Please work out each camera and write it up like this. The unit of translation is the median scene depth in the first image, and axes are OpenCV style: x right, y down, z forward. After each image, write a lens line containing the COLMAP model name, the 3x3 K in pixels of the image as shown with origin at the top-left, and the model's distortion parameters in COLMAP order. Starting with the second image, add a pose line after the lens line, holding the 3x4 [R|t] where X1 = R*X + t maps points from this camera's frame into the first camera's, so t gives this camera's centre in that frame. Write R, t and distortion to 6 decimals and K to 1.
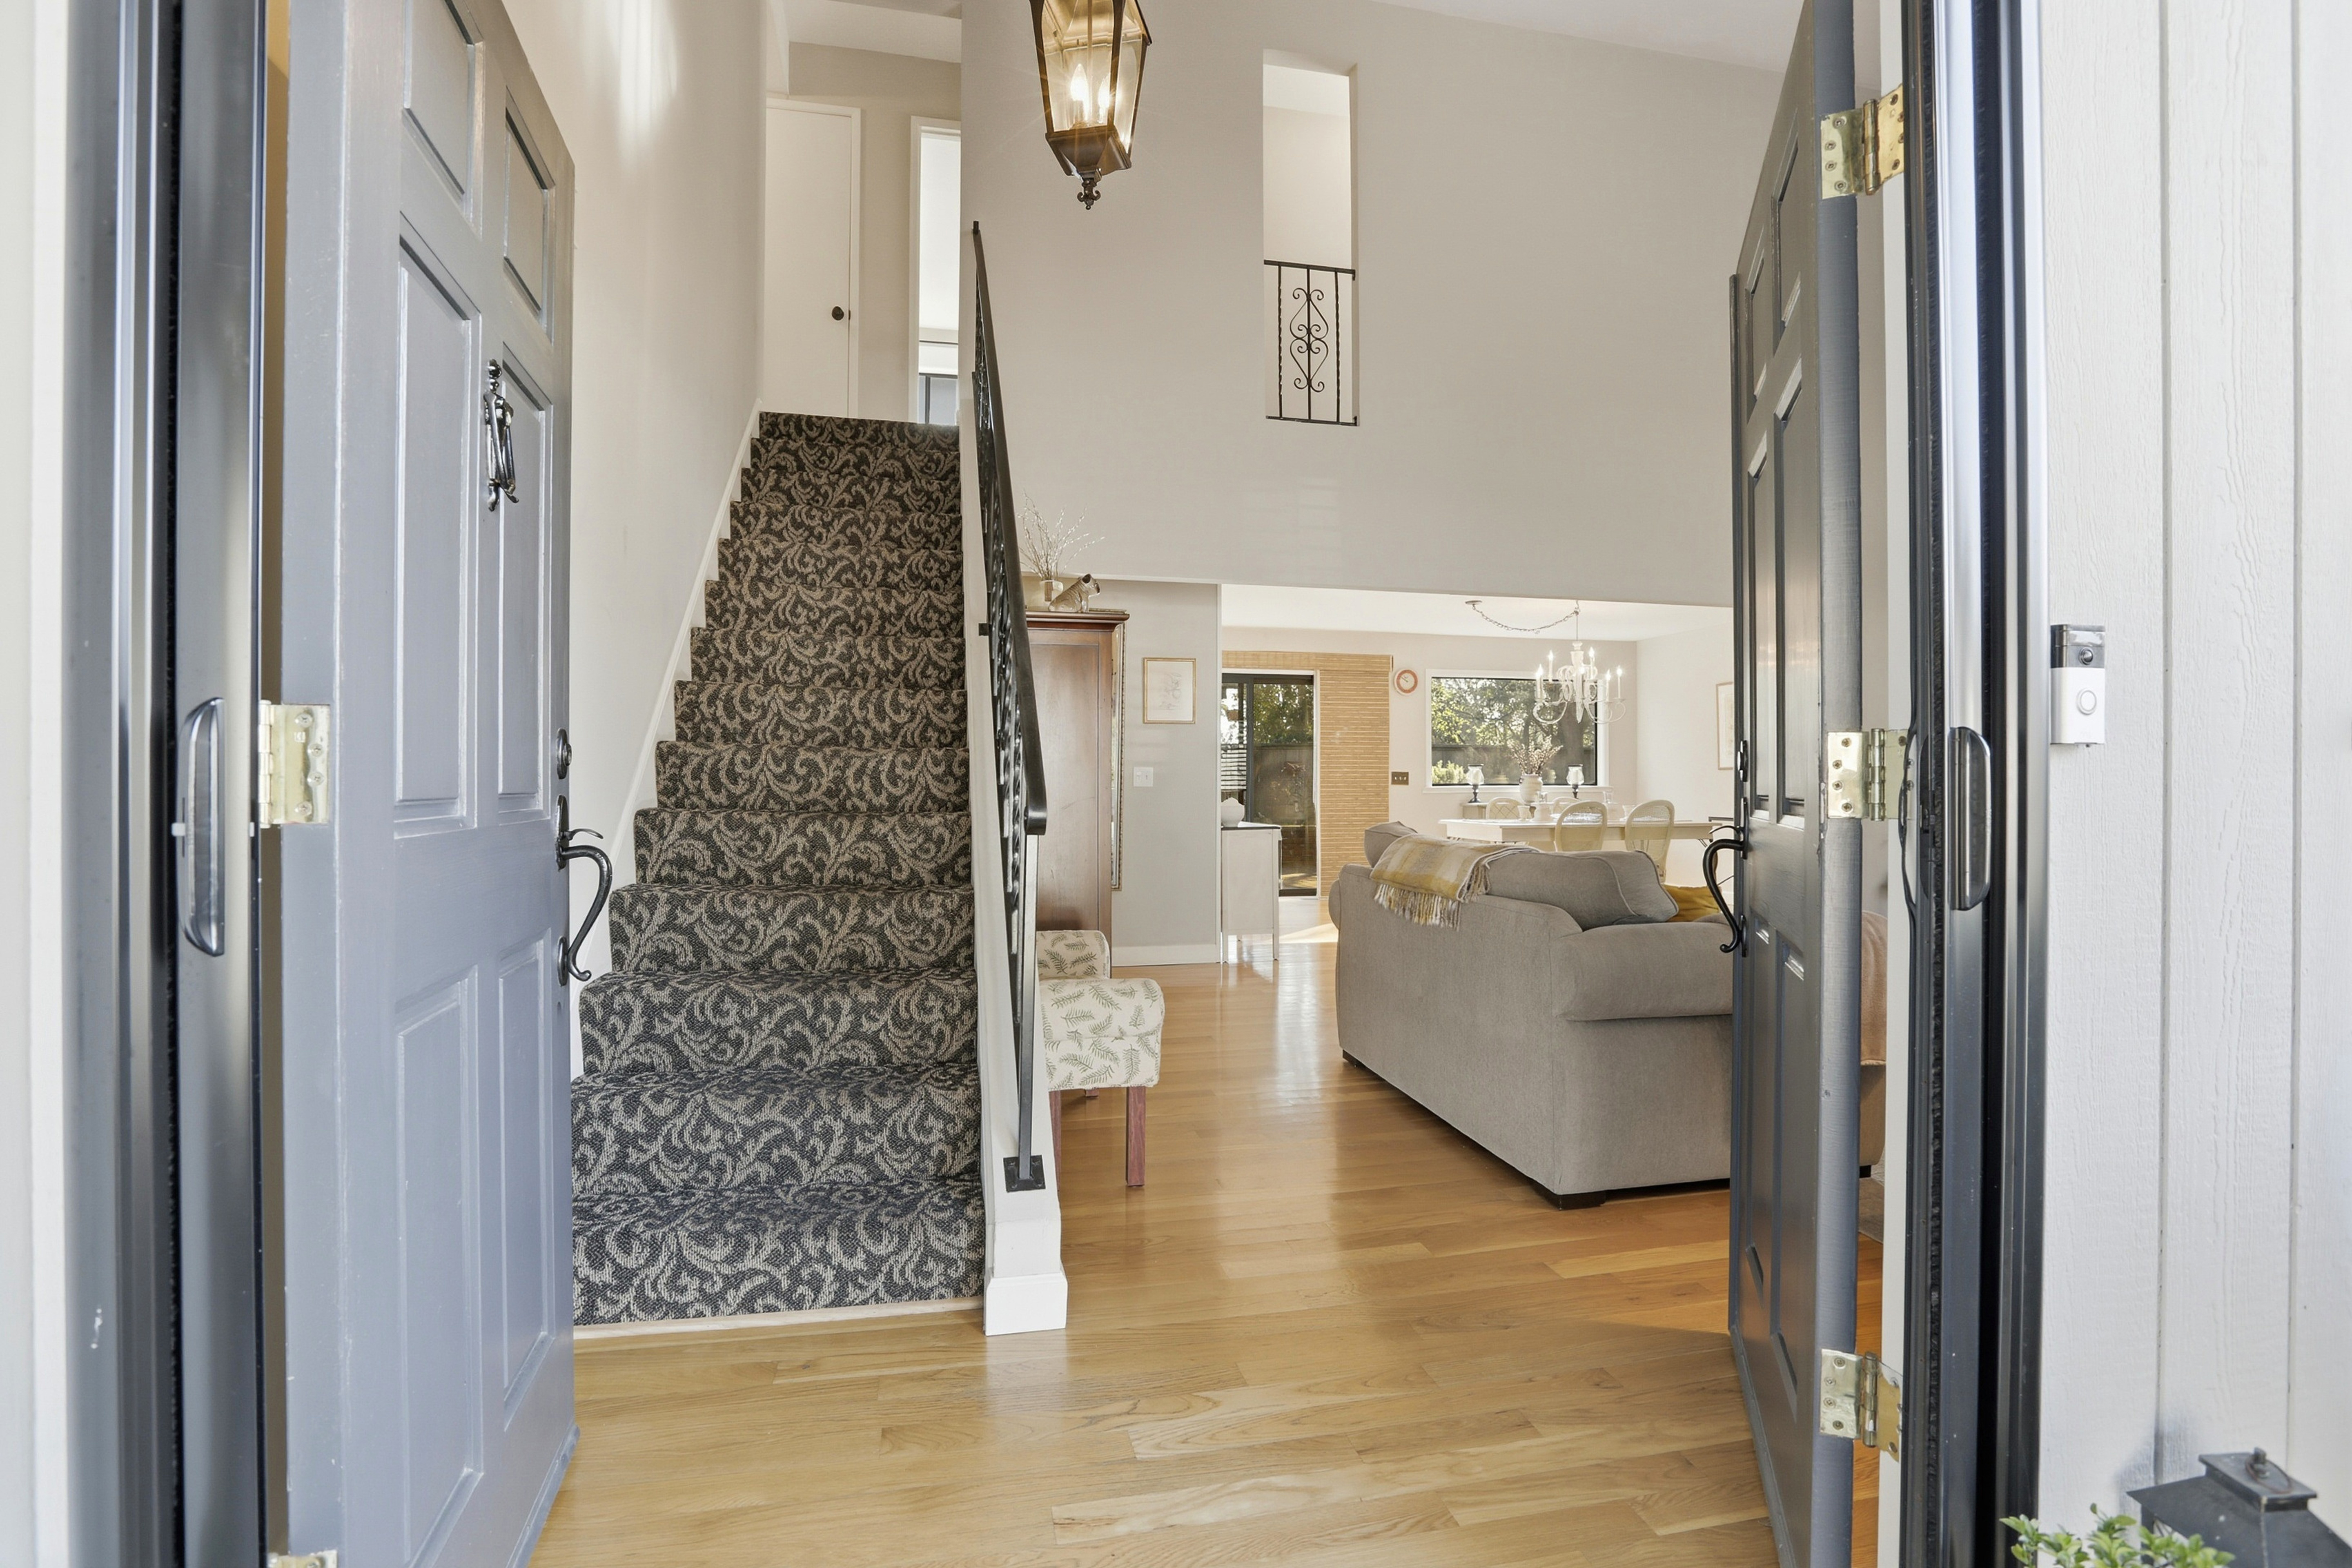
lens RADIAL K [[1102.0, 0, 1170.4], [0, 1102.0, 790.3], [0, 0, 1]] dist [-0.020593, -0.000392]
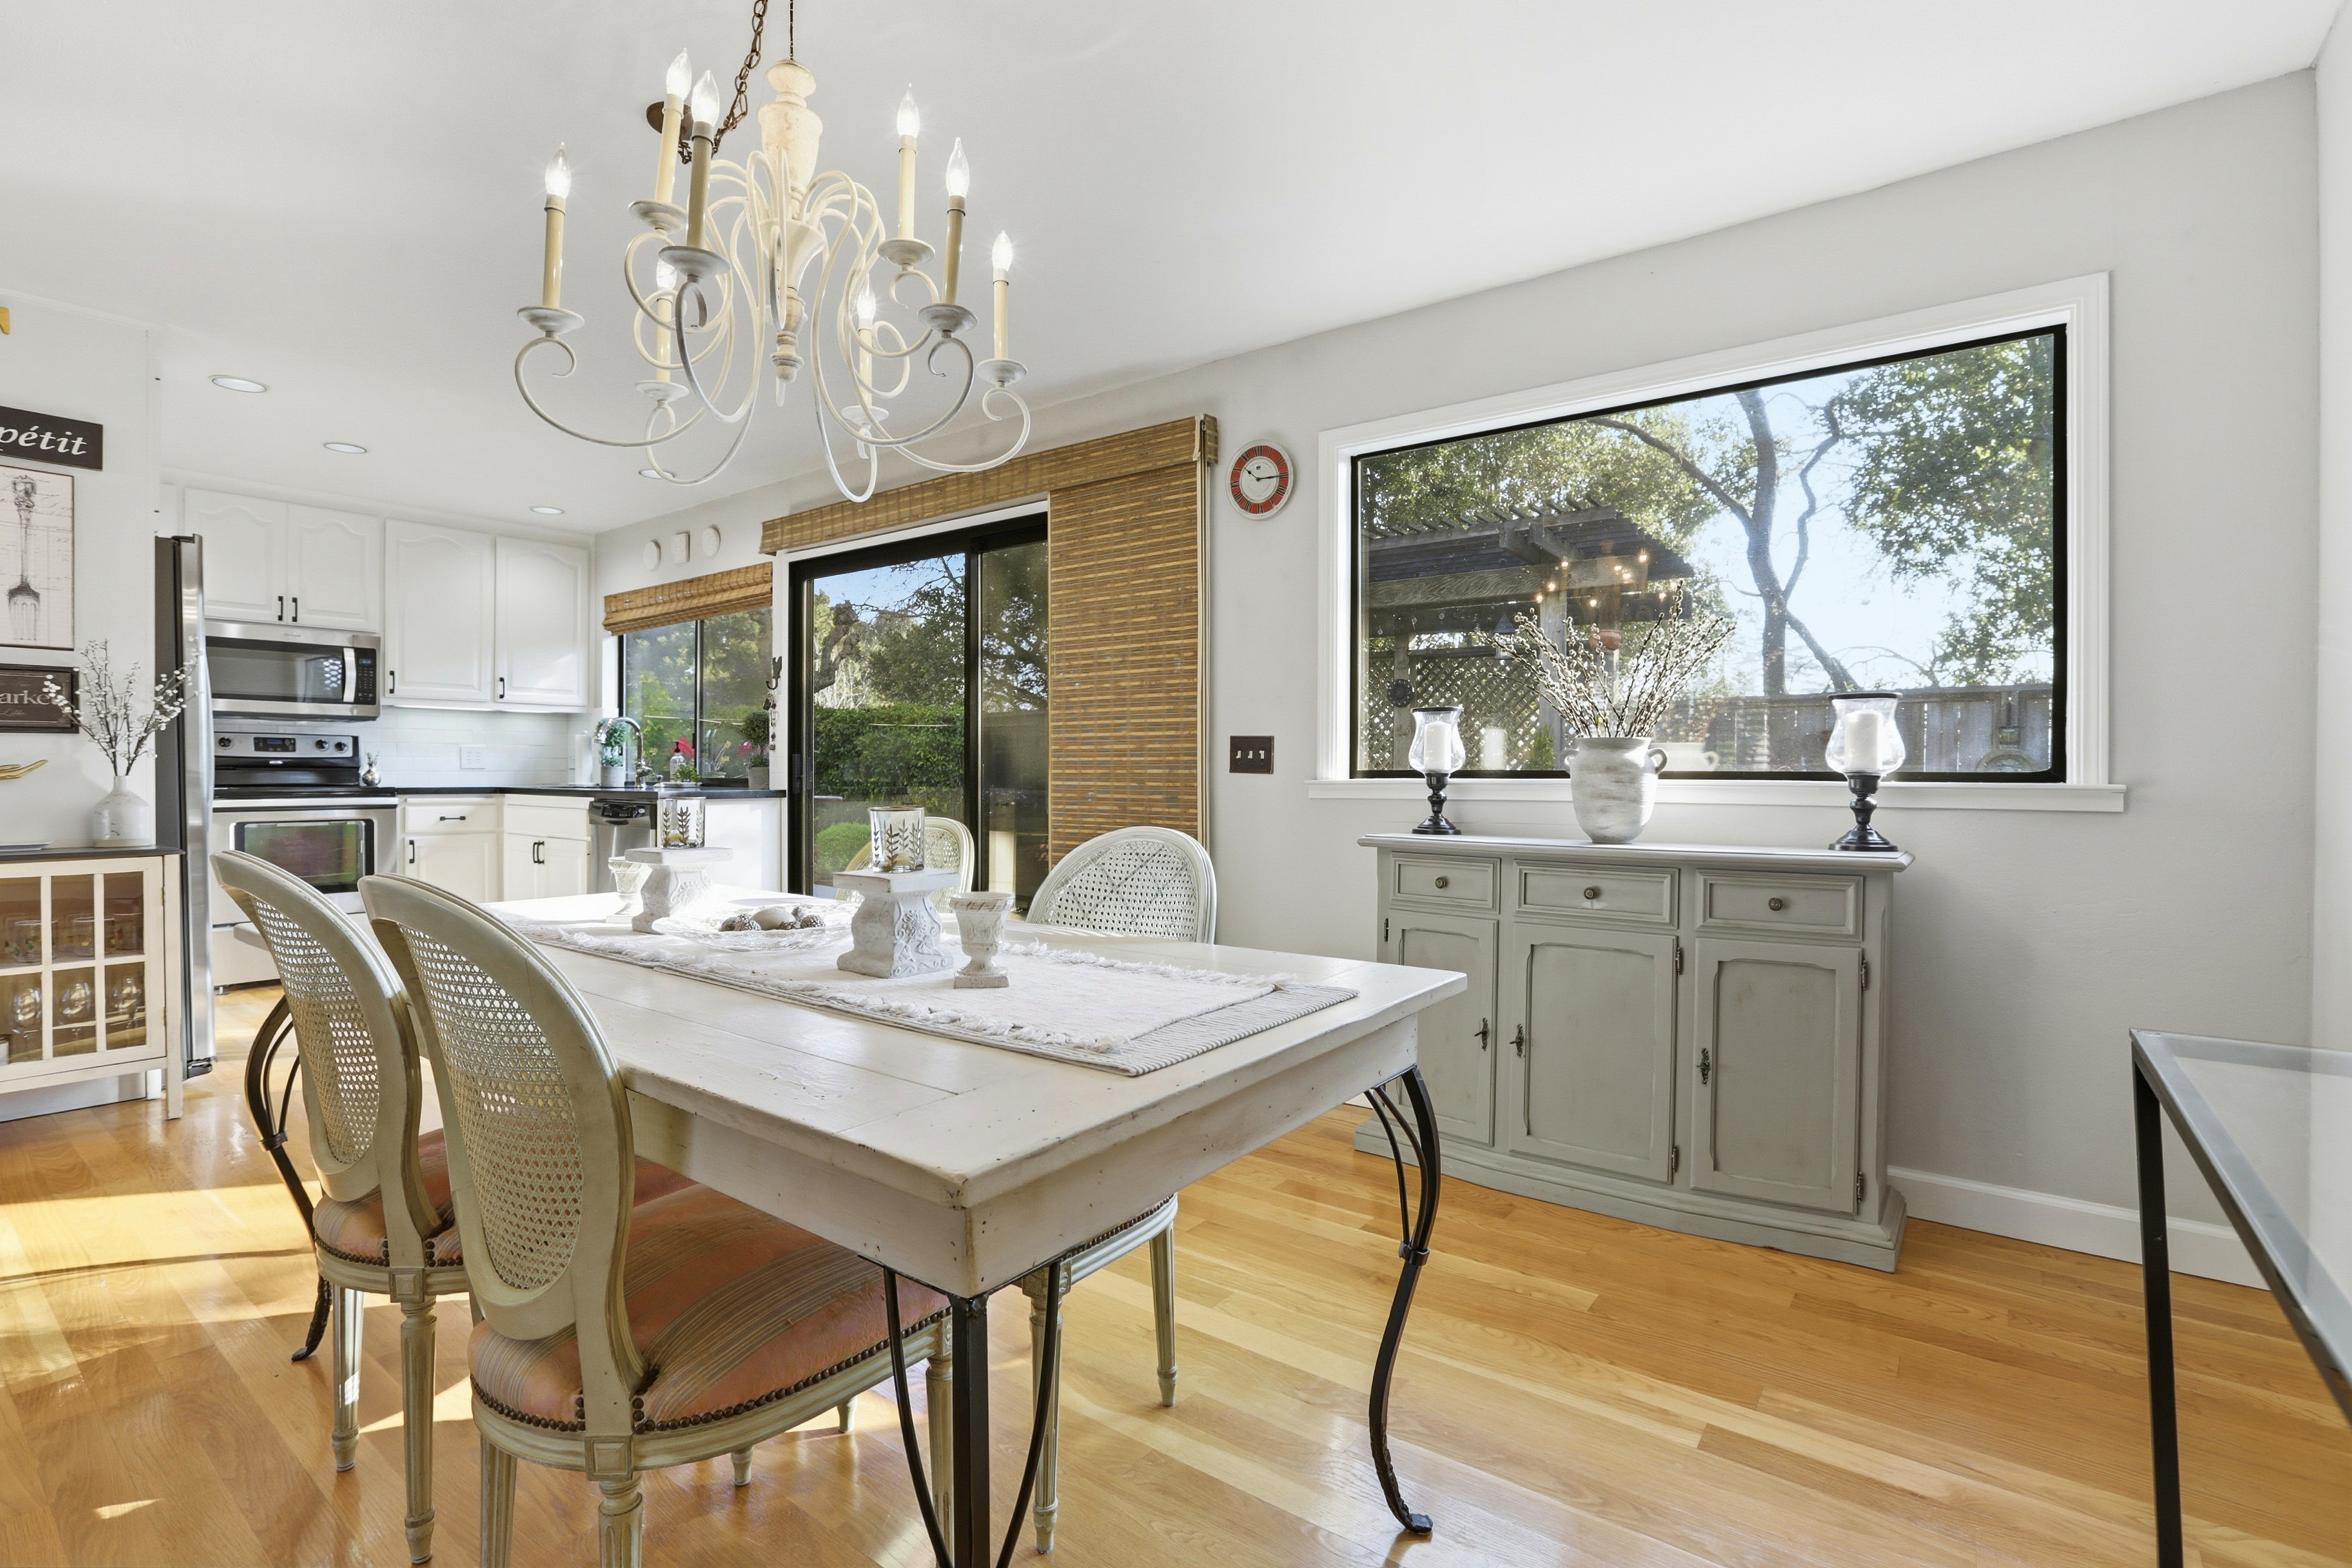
lens RADIAL K [[1096.1, 0, 1165.0], [0, 1096.1, 786.5], [0, 0, 1]] dist [-0.043198, 0.012170]
pose [[0.620426, 0.013987, -0.784140, 1.221662], [-0.012811, 0.999888, 0.007699, -0.006668], [0.784160, 0.005269, 0.620536, 1.961738]]
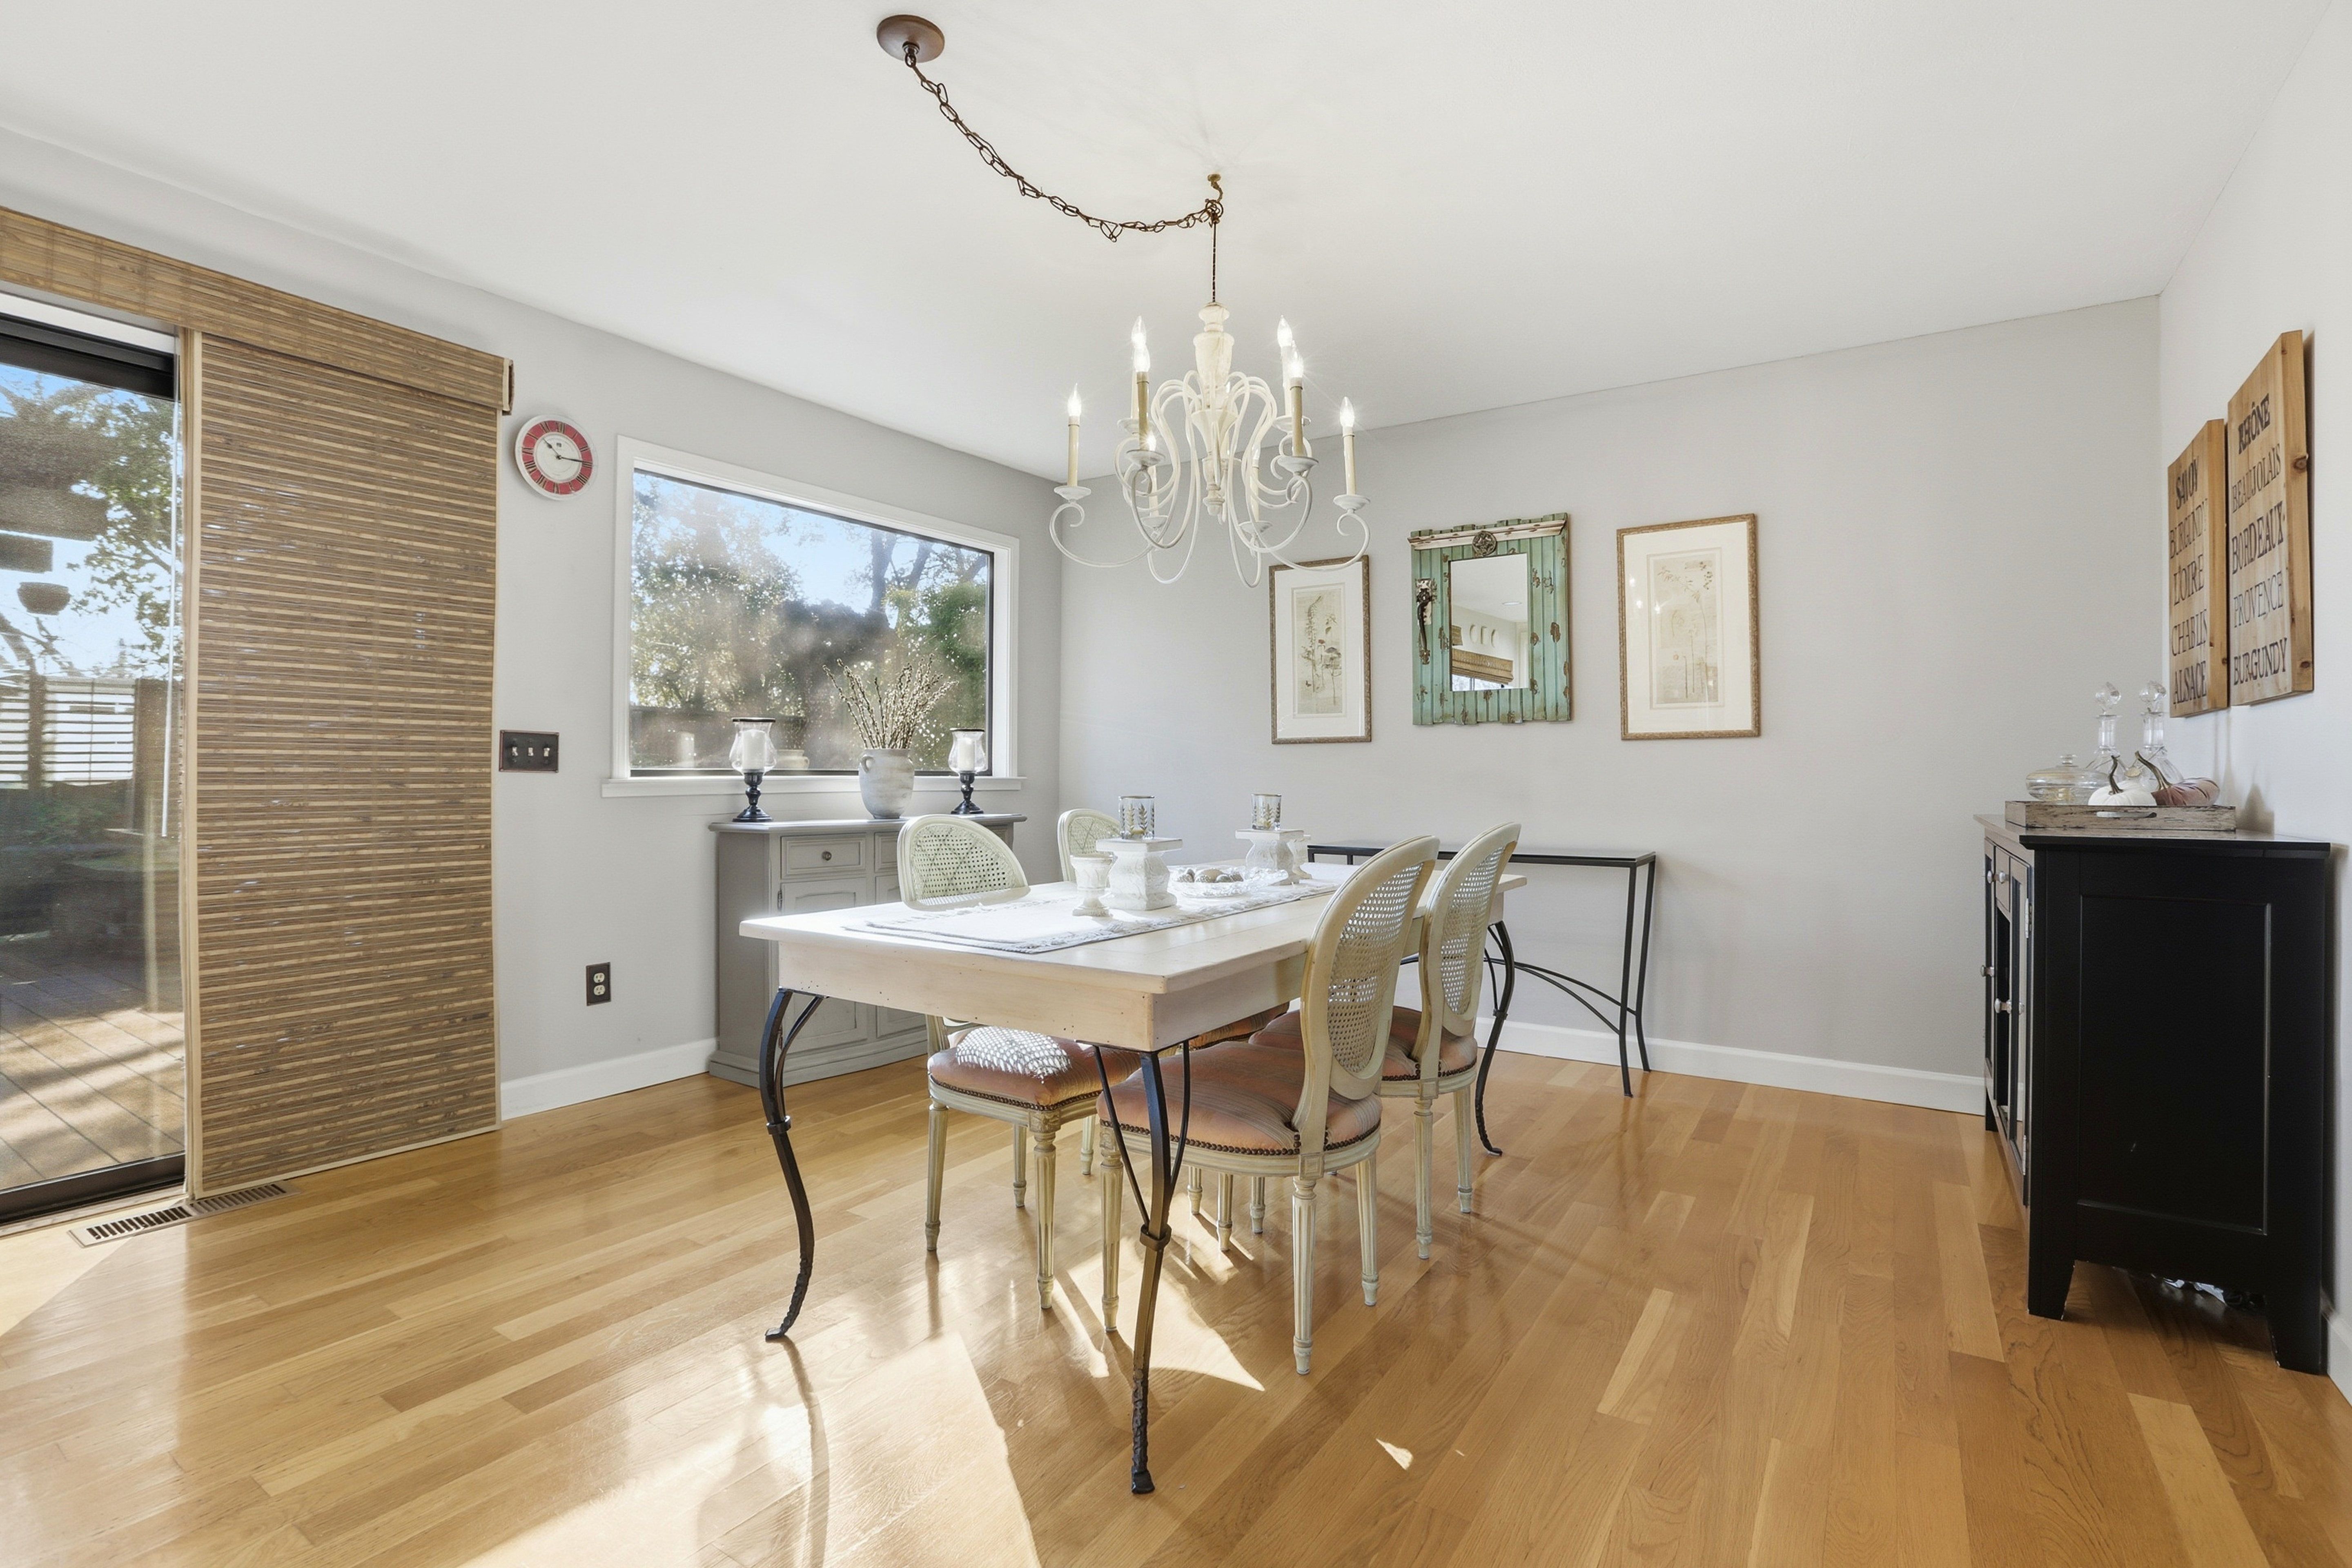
lens RADIAL K [[1096.1, 0, 1197.3], [0, 1096.1, 769.1], [0, 0, 1]] dist [-0.043198, 0.012170]
pose [[0.720441, 0.006027, 0.693490, 0.333631], [0.001834, 0.999942, -0.010596, -0.004405], [-0.693513, 0.008906, 0.720389, 1.643345]]
